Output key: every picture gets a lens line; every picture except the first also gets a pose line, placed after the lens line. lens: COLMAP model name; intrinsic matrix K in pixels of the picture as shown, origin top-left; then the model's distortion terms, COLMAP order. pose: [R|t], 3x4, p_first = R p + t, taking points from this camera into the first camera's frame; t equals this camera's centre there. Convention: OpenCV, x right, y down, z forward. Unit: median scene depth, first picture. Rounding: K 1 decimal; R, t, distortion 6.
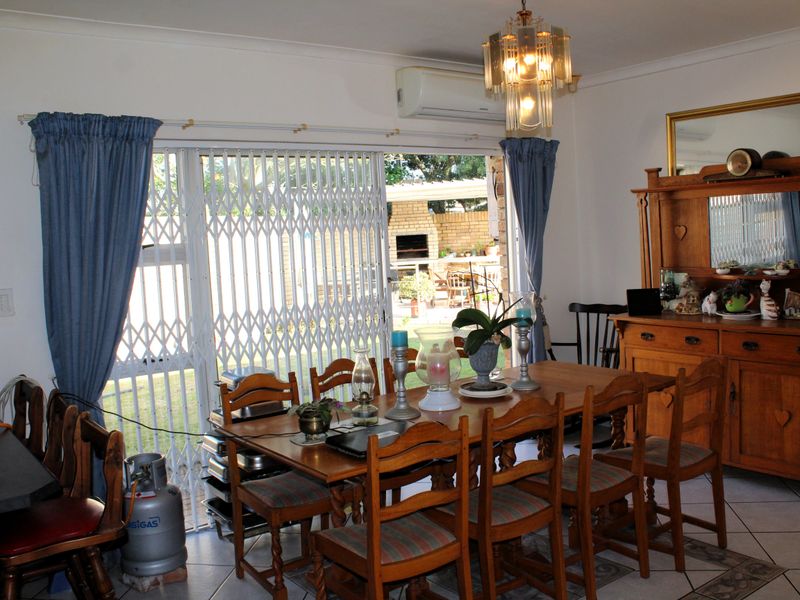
lens RADIAL K [[736.8, 0, 400.0], [0, 736.8, 300.0], [0, 0, 1]] dist [-0.181617, 0.150565]
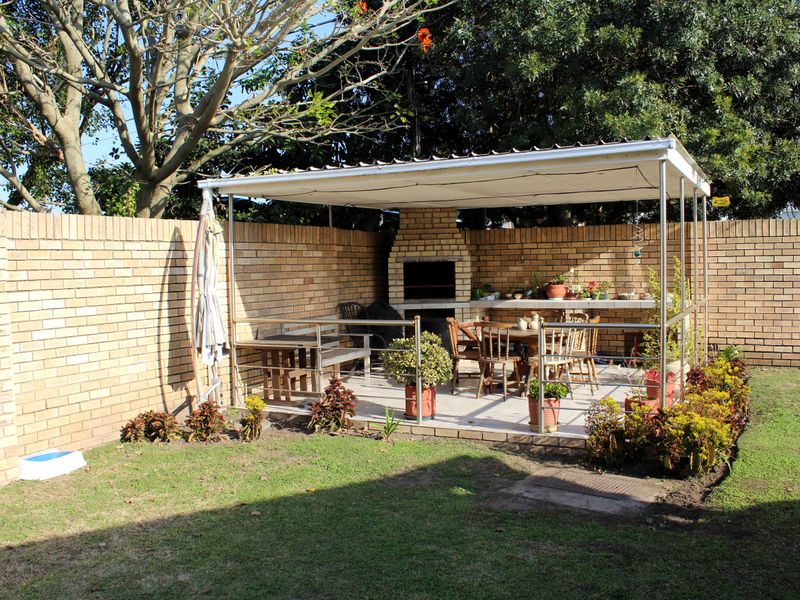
lens RADIAL K [[736.8, 0, 400.0], [0, 736.8, 300.0], [0, 0, 1]] dist [-0.181617, 0.150565]
pose [[0.997111, 0.028183, -0.070530, 0.036396], [-0.030772, 0.998882, -0.035894, -0.032745], [0.069440, 0.037960, 0.996864, 0.372895]]
